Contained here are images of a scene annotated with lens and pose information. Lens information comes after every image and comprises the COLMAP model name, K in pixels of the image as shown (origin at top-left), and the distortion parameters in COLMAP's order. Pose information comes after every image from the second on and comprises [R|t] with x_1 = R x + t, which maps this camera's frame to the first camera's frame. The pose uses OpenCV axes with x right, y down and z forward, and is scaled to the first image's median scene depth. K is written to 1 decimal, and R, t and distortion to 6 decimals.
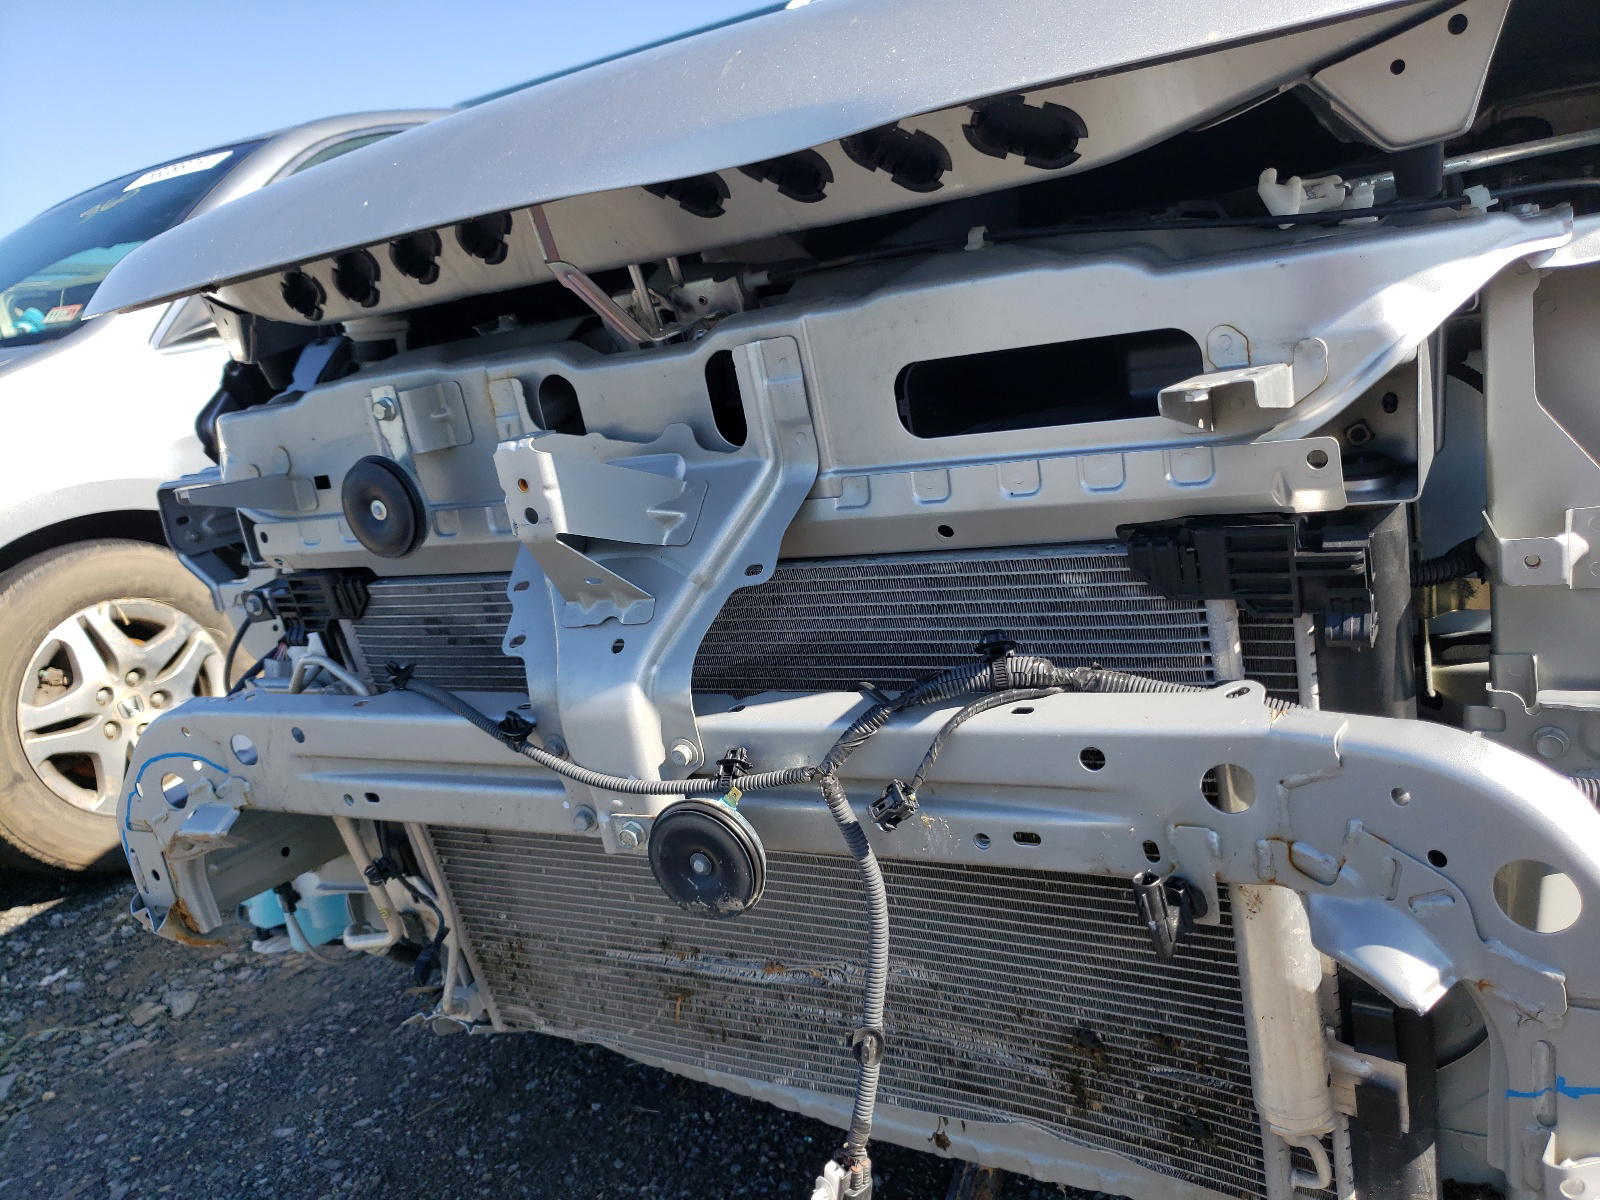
lens RADIAL K [[1259.3, 0, 800.0], [0, 1259.3, 600.0], [0, 0, 1]] dist [0.008925, 0.010795]
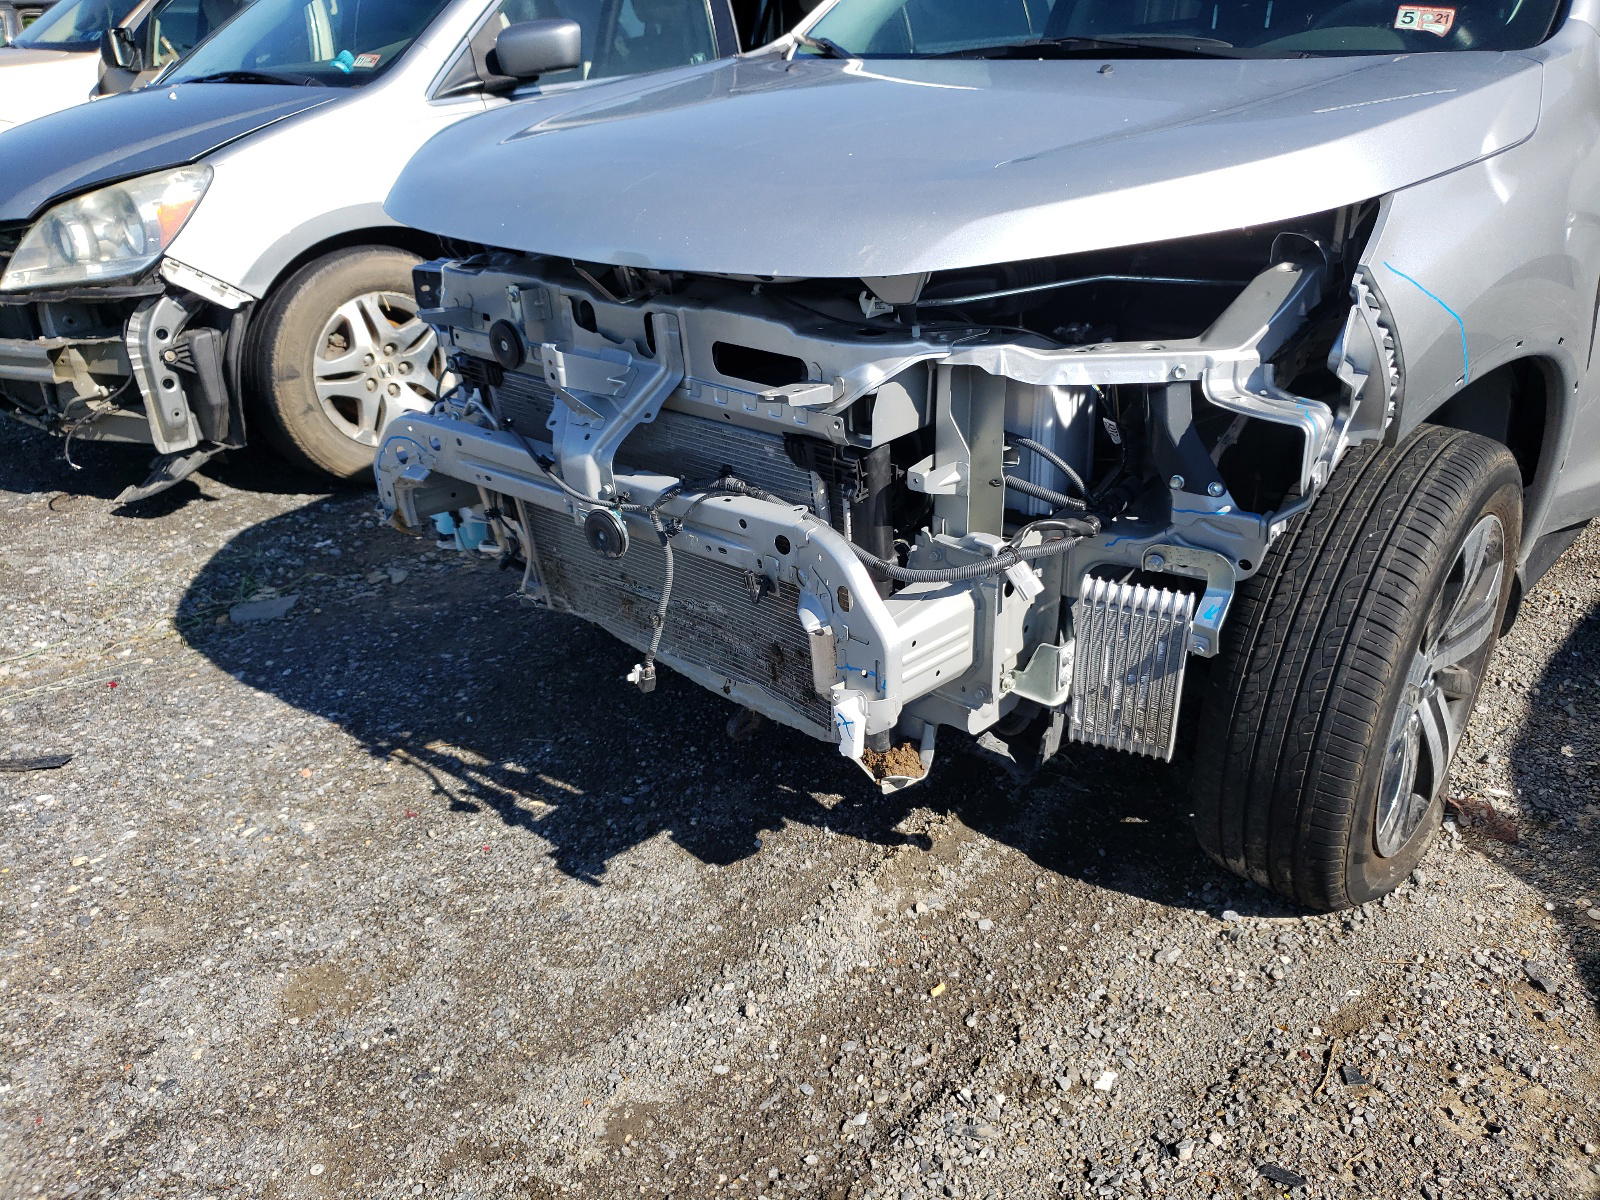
lens RADIAL K [[1212.9, 0, 800.0], [0, 1212.9, 600.0], [0, 0, 1]] dist [0.068248, -0.203303]
pose [[0.969793, 0.207680, -0.127945, 0.298964], [-0.174612, 0.957306, 0.230381, -0.133456], [0.170328, -0.201081, 0.964653, -0.583364]]
